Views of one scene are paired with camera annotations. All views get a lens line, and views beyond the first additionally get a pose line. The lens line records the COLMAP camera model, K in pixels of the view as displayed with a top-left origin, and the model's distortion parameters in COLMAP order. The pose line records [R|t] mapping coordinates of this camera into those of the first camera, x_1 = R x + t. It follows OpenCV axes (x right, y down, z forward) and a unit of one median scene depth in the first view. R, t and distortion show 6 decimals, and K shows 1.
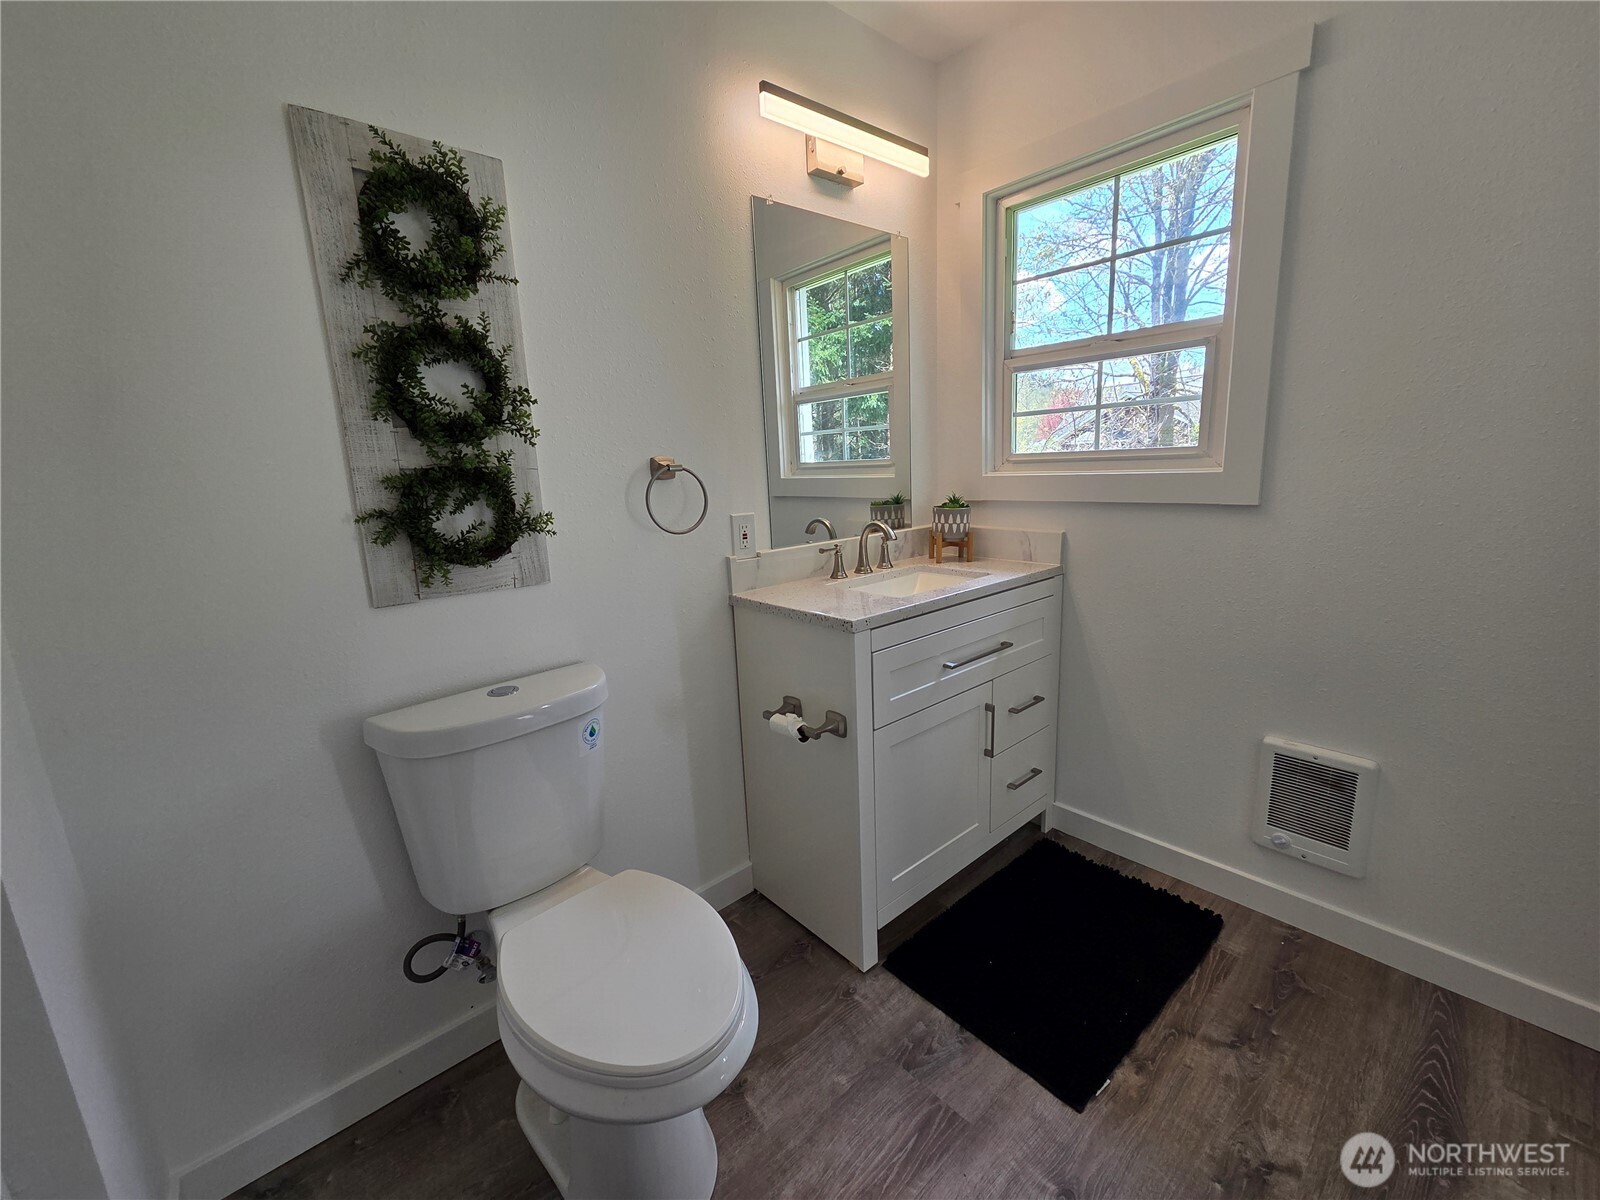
lens RADIAL K [[646.4, 0, 807.3], [0, 646.4, 598.1], [0, 0, 1]] dist [-0.000523, 0.000279]
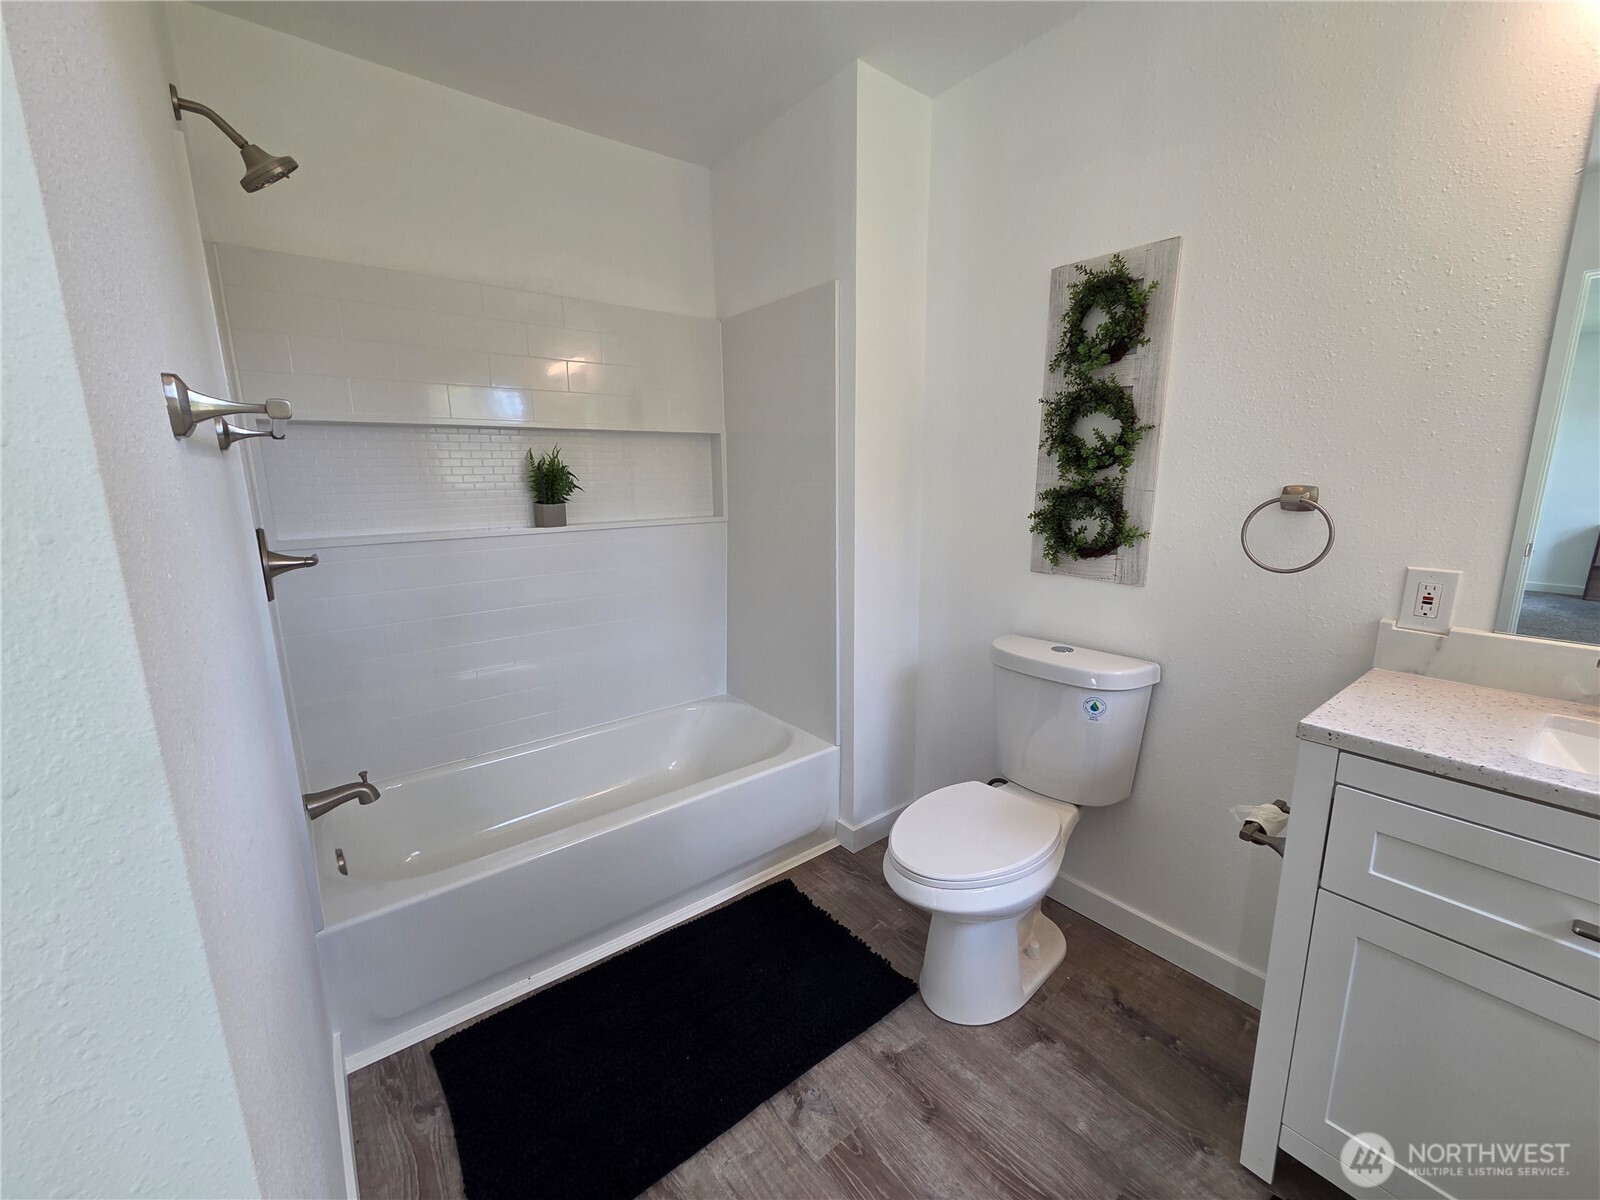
lens RADIAL K [[646.4, 0, 807.3], [0, 646.4, 598.1], [0, 0, 1]] dist [-0.000523, 0.000279]
pose [[-0.043039, 0.239292, -0.969993, 0.867736], [-0.193043, 0.950605, 0.243074, -0.191730], [0.980246, 0.197713, 0.005280, 0.433485]]
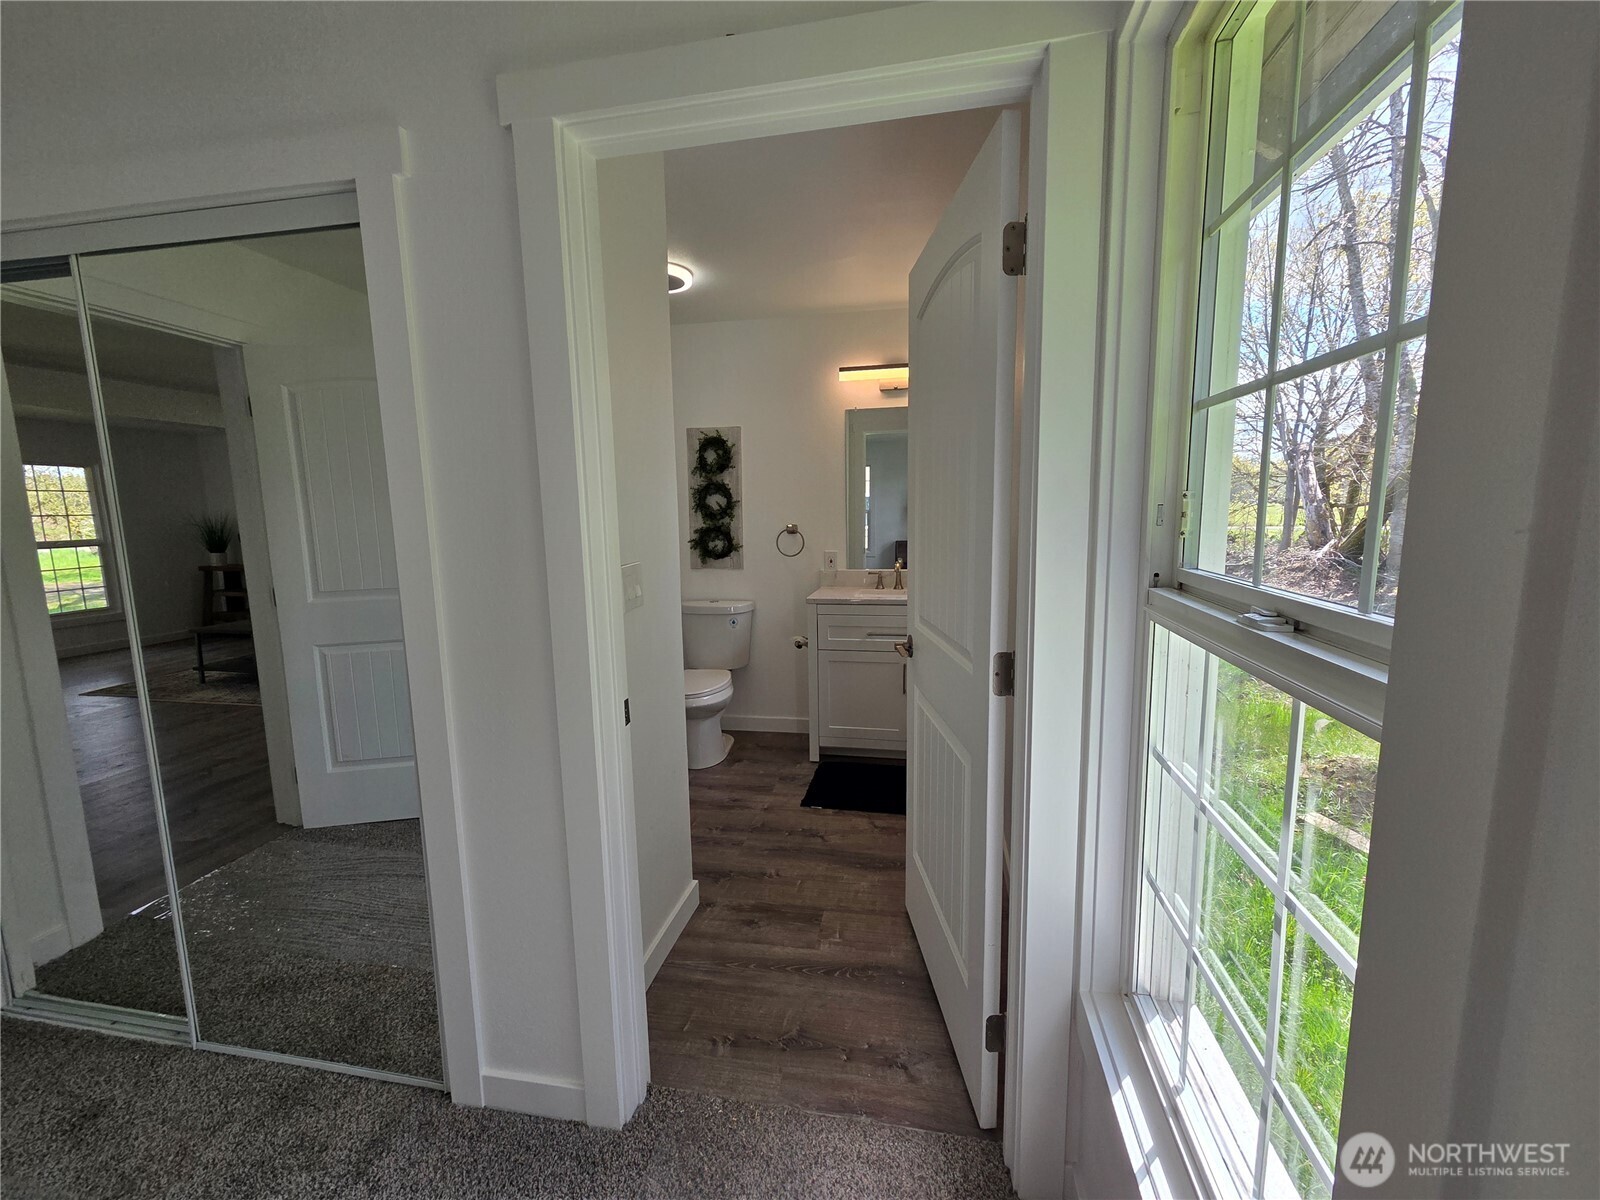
lens RADIAL K [[646.4, 0, 807.3], [0, 646.4, 598.1], [0, 0, 1]] dist [-0.000523, 0.000279]
pose [[0.617246, 0.140730, -0.774082, 2.109606], [-0.170148, 0.984467, 0.043304, -0.075384], [0.768152, 0.104980, 0.631603, -0.563549]]
